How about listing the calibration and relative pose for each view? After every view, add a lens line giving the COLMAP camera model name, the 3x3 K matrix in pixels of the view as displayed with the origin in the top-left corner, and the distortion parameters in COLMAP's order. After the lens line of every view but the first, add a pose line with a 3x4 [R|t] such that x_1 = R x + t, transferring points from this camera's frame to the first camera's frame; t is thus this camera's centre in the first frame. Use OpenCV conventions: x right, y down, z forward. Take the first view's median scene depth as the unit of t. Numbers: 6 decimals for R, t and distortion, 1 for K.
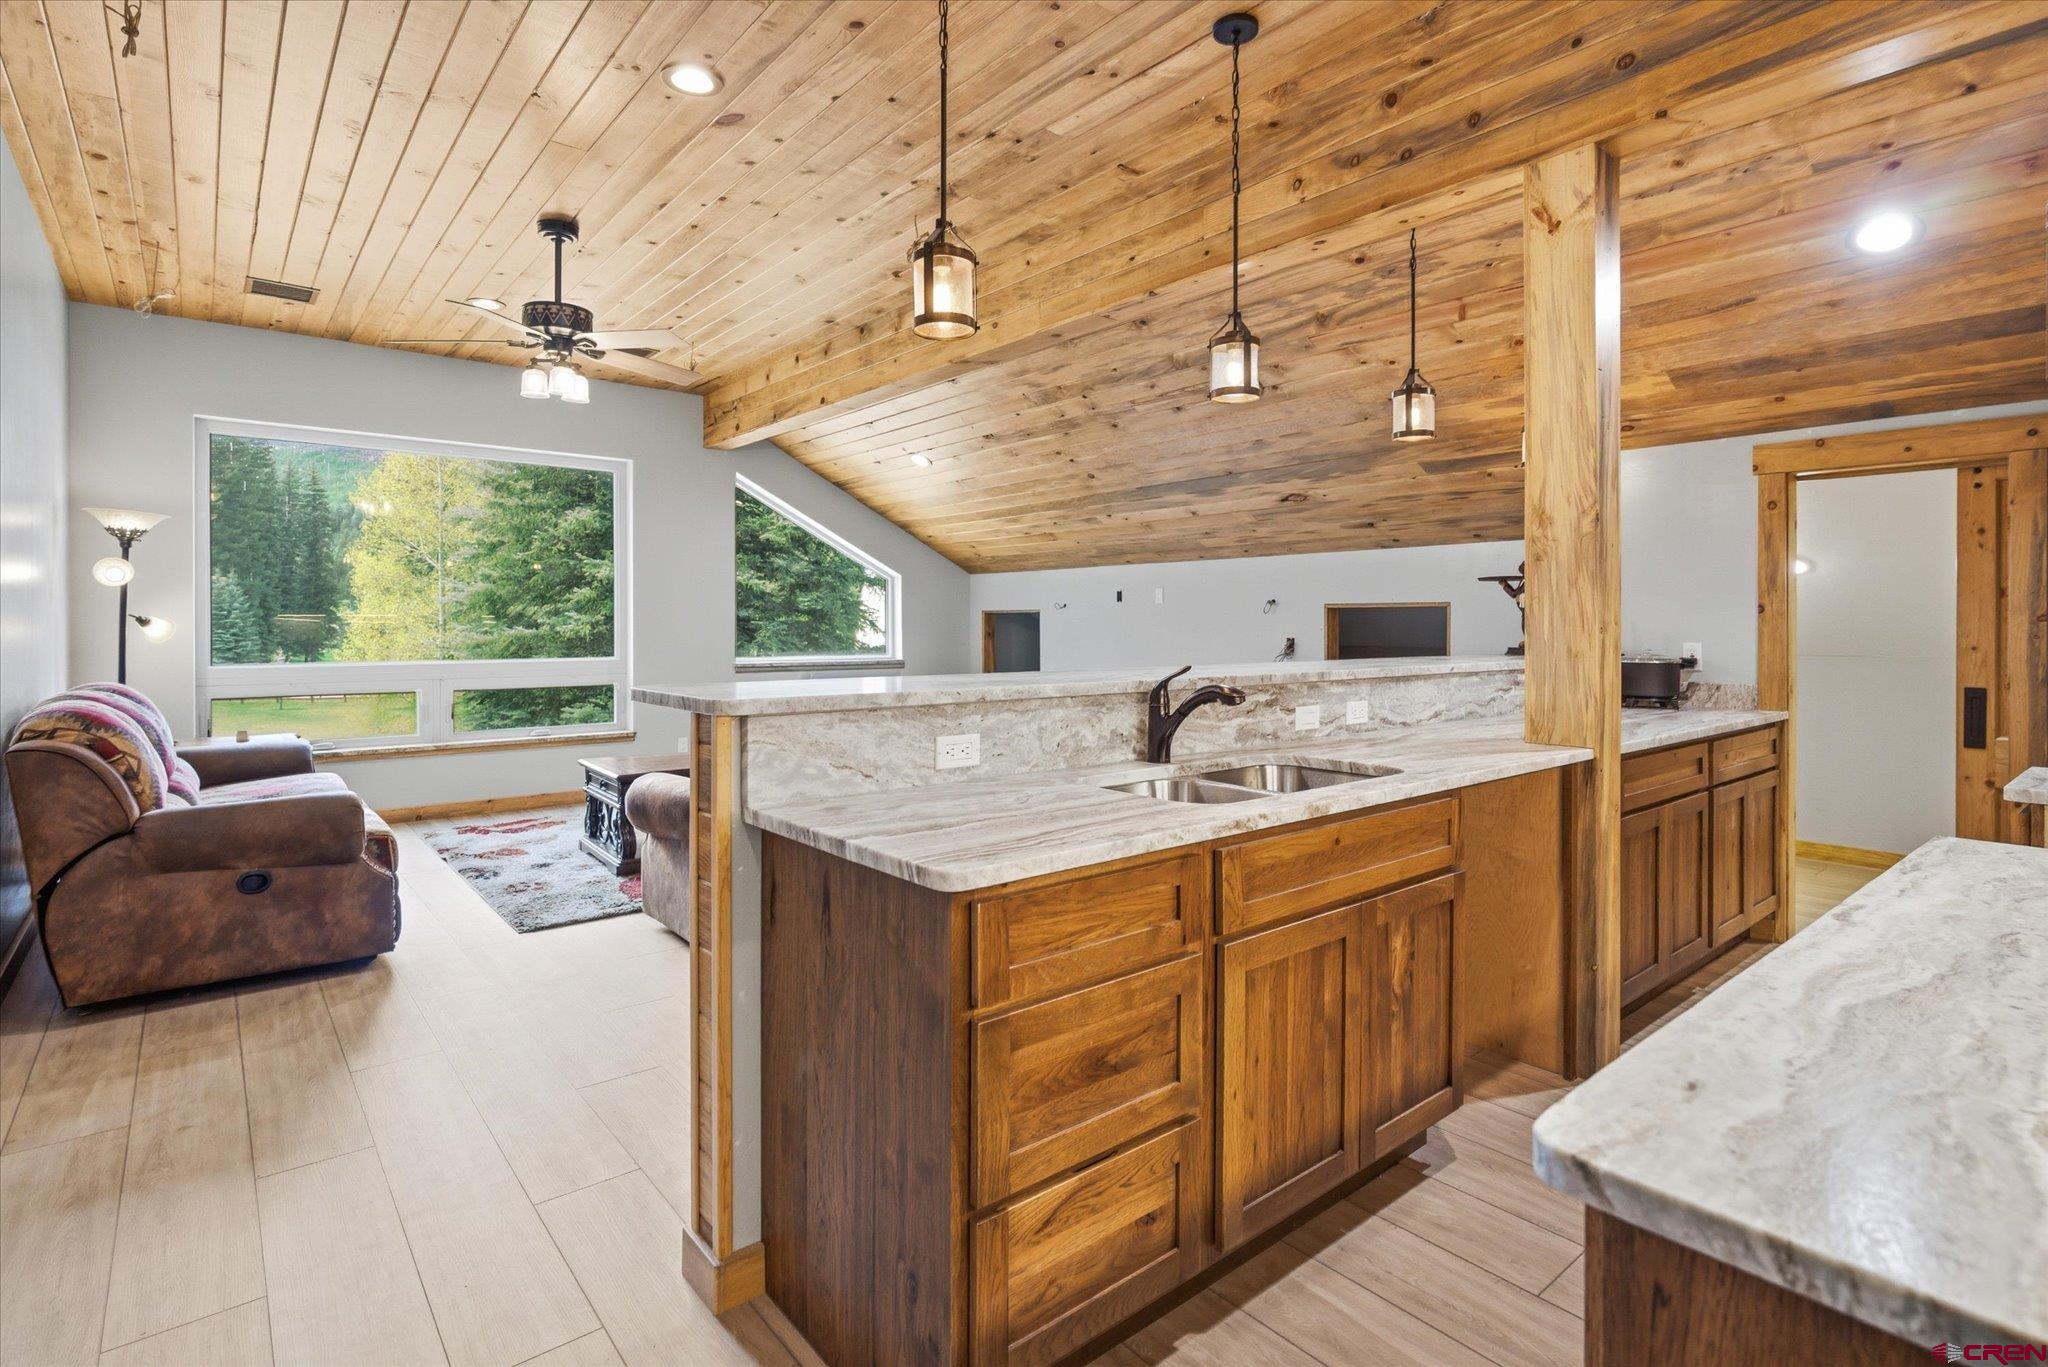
lens RADIAL K [[987.4, 0, 1026.8], [0, 987.4, 643.6], [0, 0, 1]] dist [-0.004293, -0.001089]
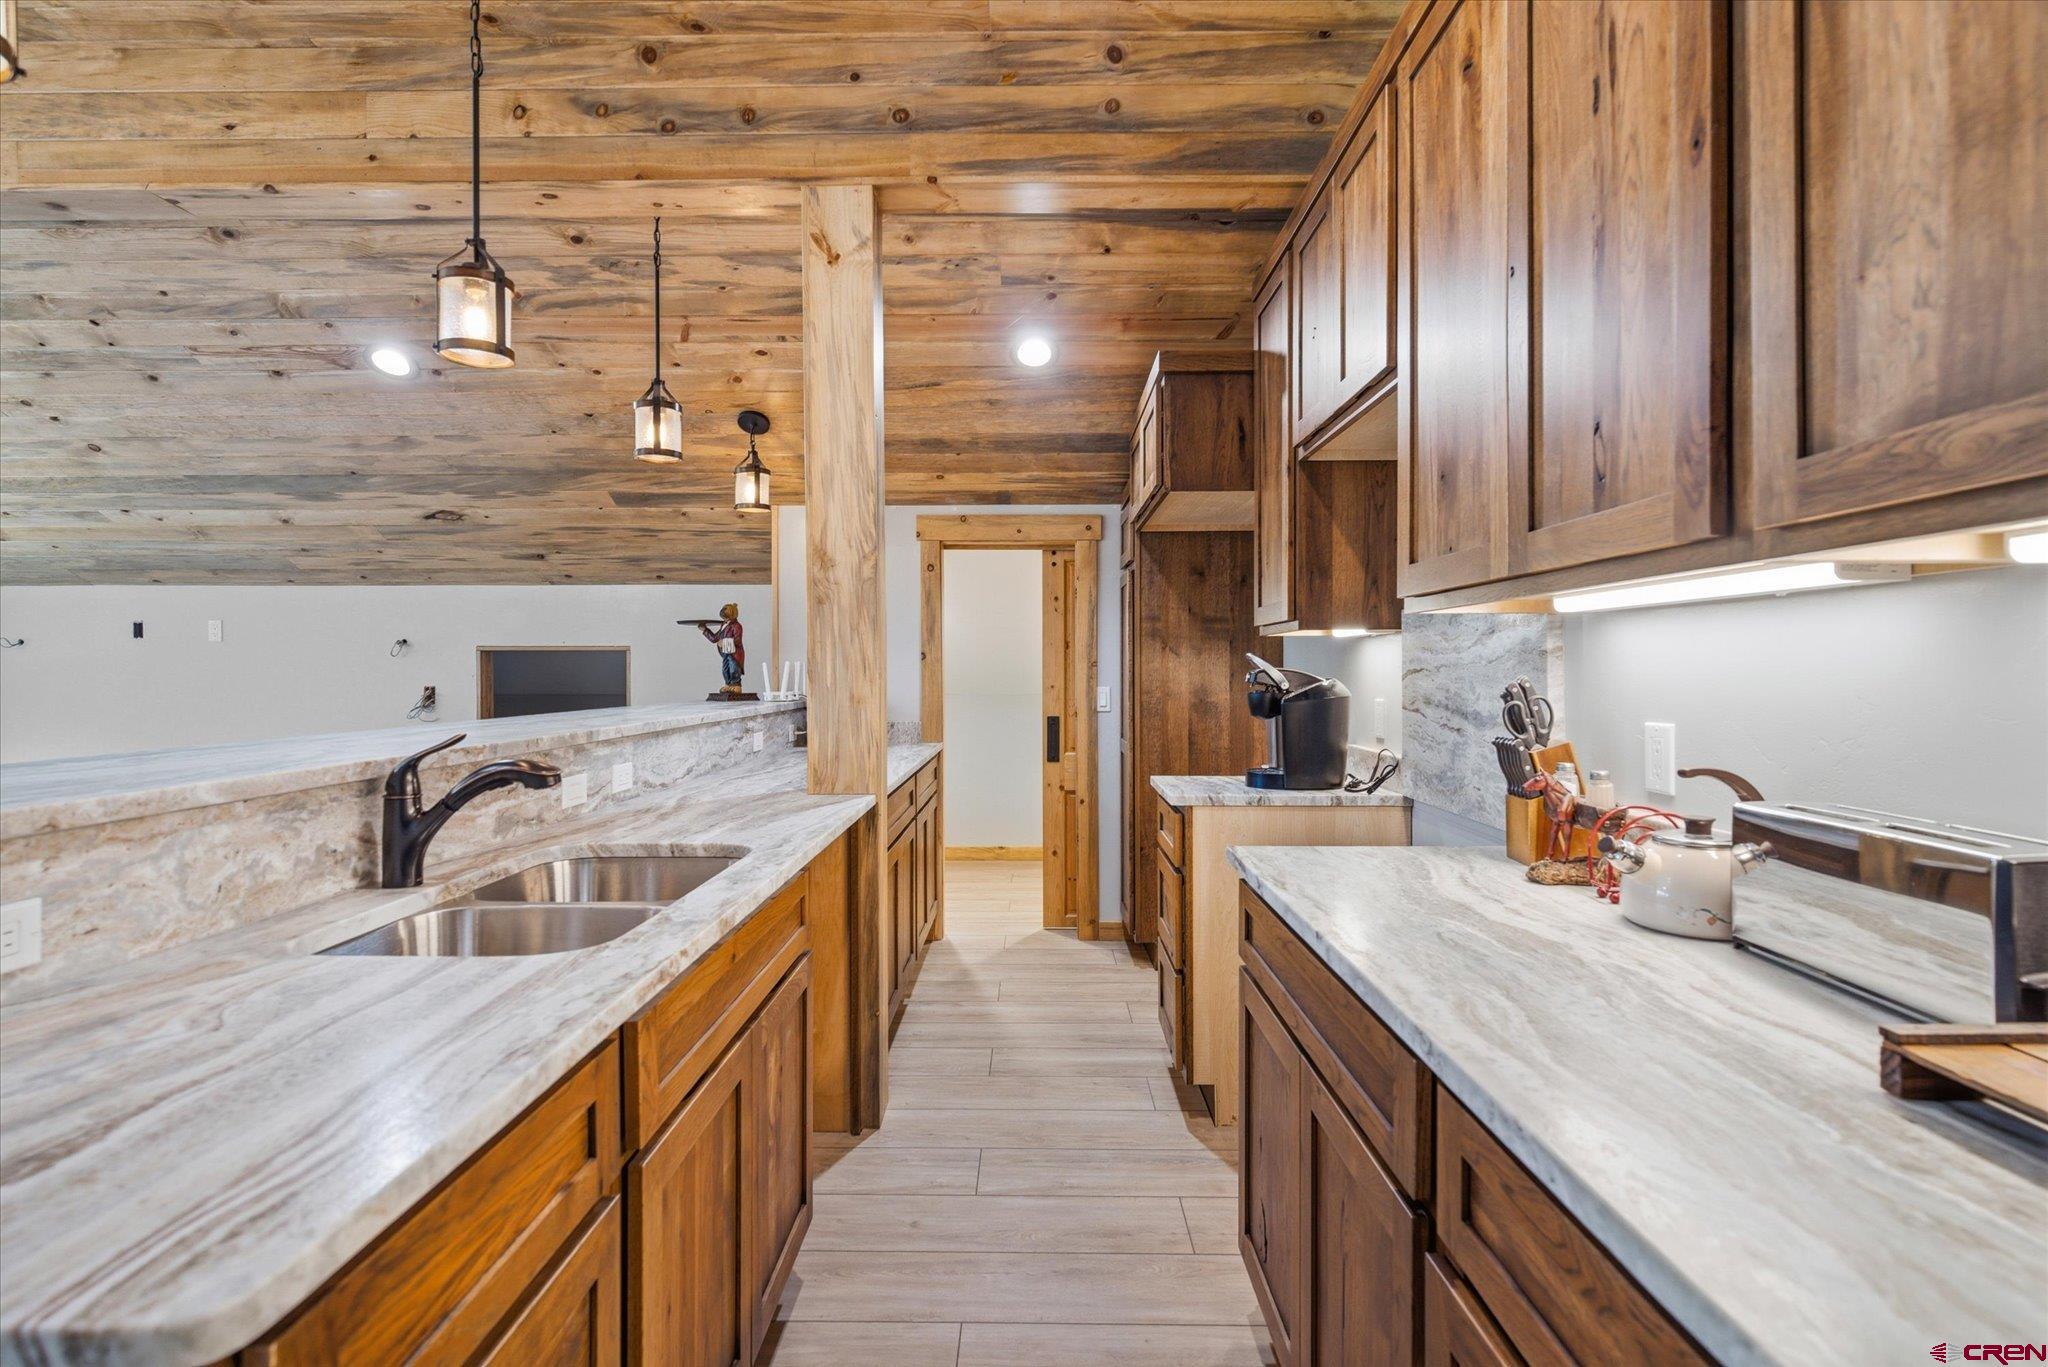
lens RADIAL K [[972.9, 0, 1023.1], [0, 972.9, 680.9], [0, 0, 1]] dist [-0.001990, 0.000853]
pose [[0.648104, -0.011039, 0.761471, -0.060613], [0.016228, 0.999868, 0.000682, -0.005377], [-0.761379, 0.011915, 0.648198, 0.196562]]
